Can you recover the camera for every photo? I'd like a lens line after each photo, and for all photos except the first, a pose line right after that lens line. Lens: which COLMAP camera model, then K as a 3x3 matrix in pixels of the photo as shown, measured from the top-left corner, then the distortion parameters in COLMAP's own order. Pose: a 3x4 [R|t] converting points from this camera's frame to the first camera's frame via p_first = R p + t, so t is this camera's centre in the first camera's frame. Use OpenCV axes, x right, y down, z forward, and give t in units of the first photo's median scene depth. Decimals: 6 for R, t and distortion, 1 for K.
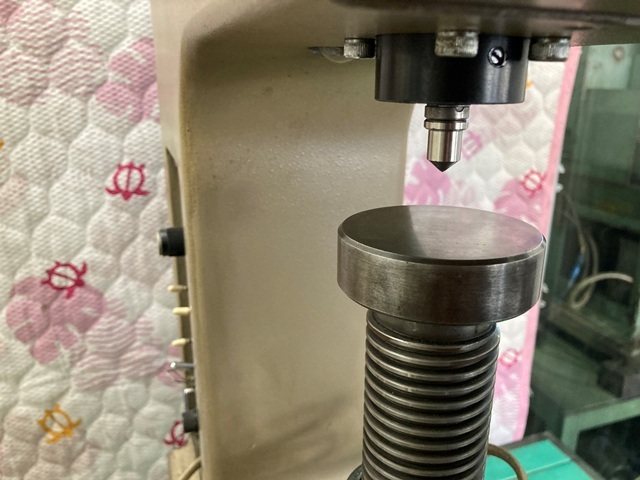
lens RADIAL K [[515.7, 0, 322.4], [0, 515.7, 237.7], [0, 0, 1]] dist [0.002537, -0.004088]
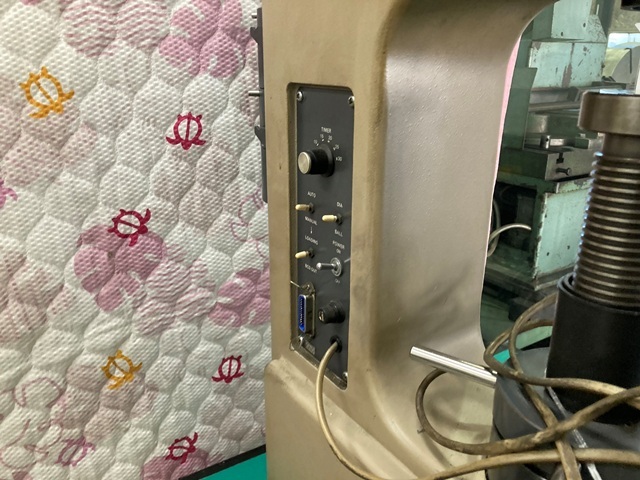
lens RADIAL K [[515.7, 0, 322.4], [0, 515.7, 237.7], [0, 0, 1]] dist [0.002537, -0.004088]
pose [[0.970978, -0.064111, 0.230417, -0.367869], [0.056794, 0.997653, 0.038259, 0.086157], [-0.232329, -0.024062, 0.972340, -0.108325]]
